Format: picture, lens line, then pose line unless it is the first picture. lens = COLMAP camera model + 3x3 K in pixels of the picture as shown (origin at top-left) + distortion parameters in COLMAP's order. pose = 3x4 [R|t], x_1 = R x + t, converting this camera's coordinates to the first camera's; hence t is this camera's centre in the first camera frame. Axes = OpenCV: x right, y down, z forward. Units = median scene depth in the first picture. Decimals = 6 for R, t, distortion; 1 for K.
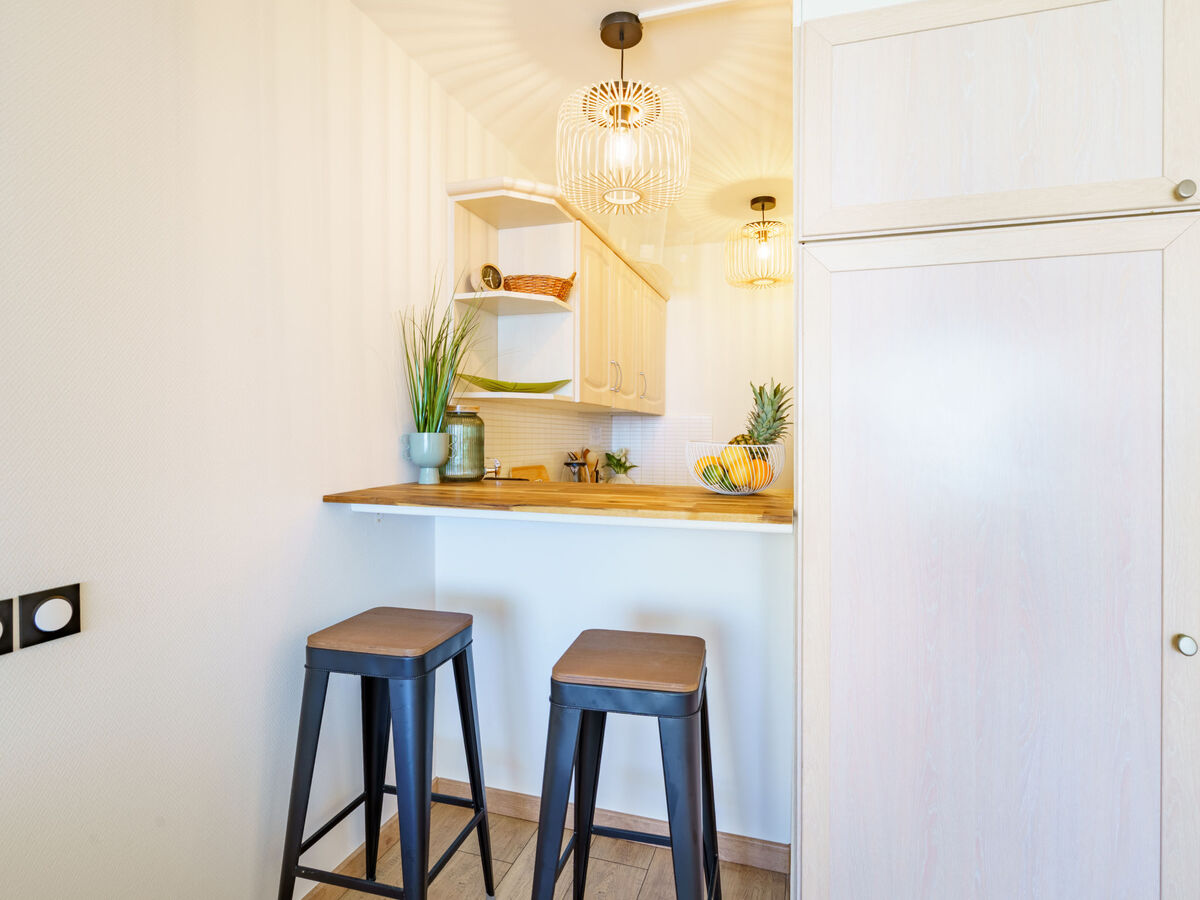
lens RADIAL K [[627.7, 0, 605.4], [0, 627.7, 426.8], [0, 0, 1]] dist [0.002212, 0.004235]
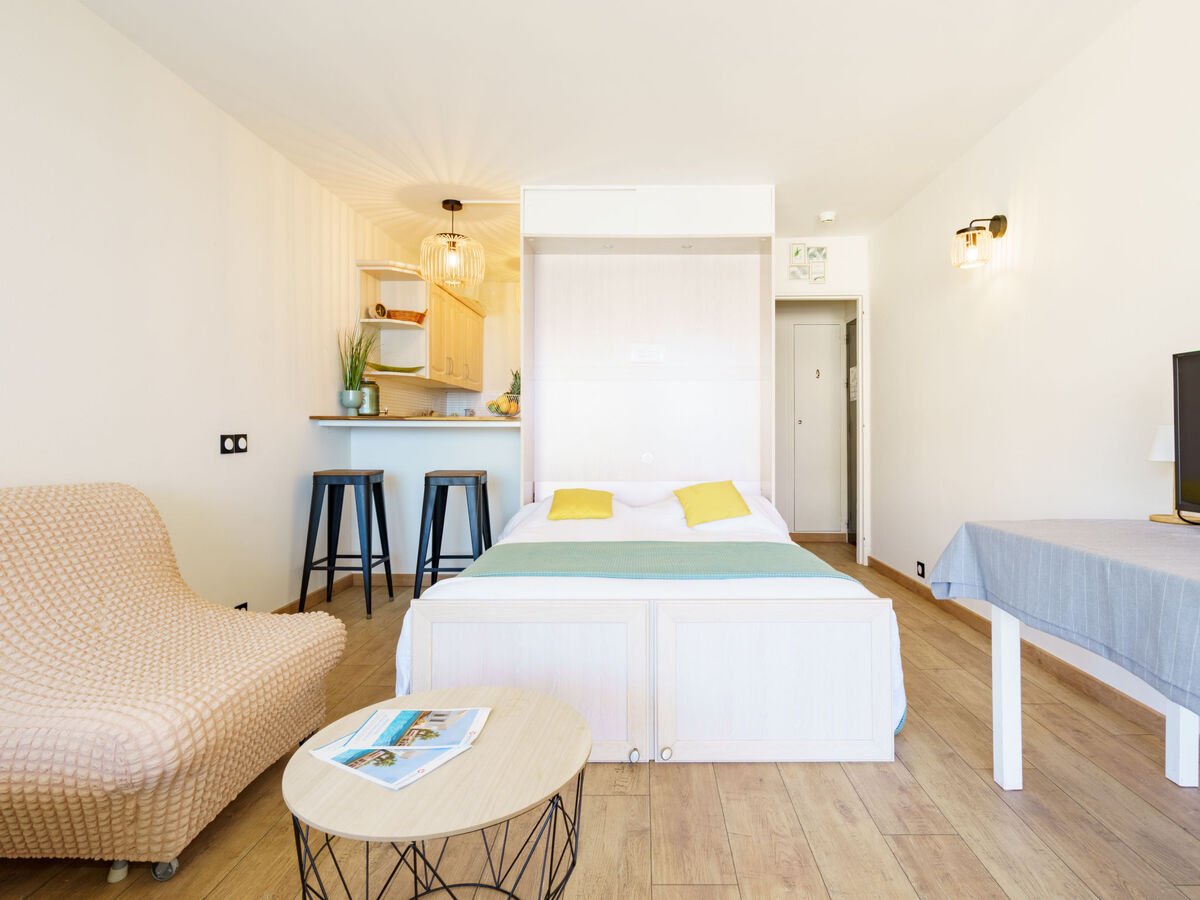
lens RADIAL K [[627.7, 0, 638.6], [0, 627.7, 425.5], [0, 0, 1]] dist [0.002212, 0.004235]
pose [[0.952306, -0.000526, 0.305146, -0.020635], [-0.002033, 0.999965, 0.008069, 0.092994], [-0.305139, -0.008304, 0.952272, -1.072377]]
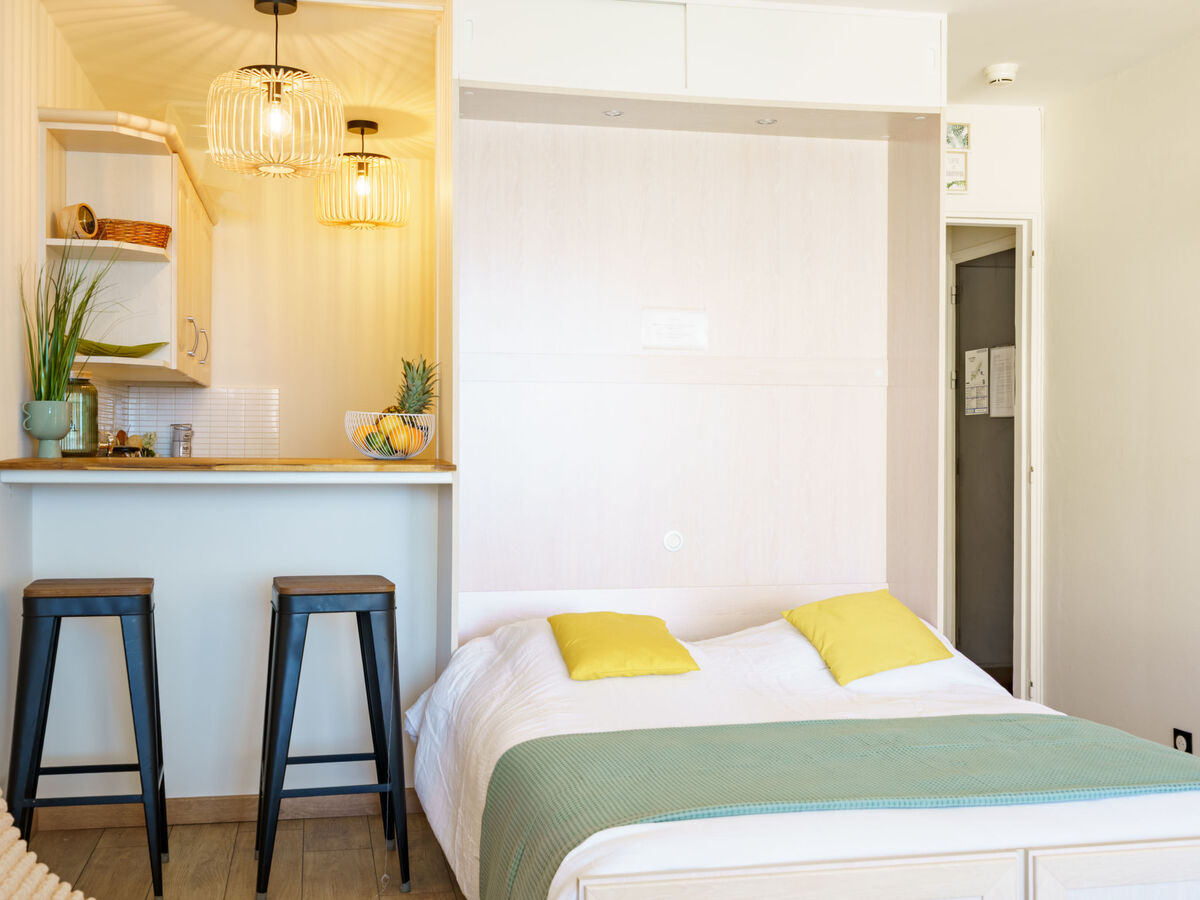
lens RADIAL K [[1323.2, 0, 590.7], [0, 1323.2, 445.8], [0, 0, 1]] dist [0.029248, 0.000000]
pose [[0.870797, -0.002720, 0.491635, -0.494122], [-0.008468, 0.999753, 0.020528, 0.025098], [-0.491569, -0.022039, 0.870560, -0.947397]]
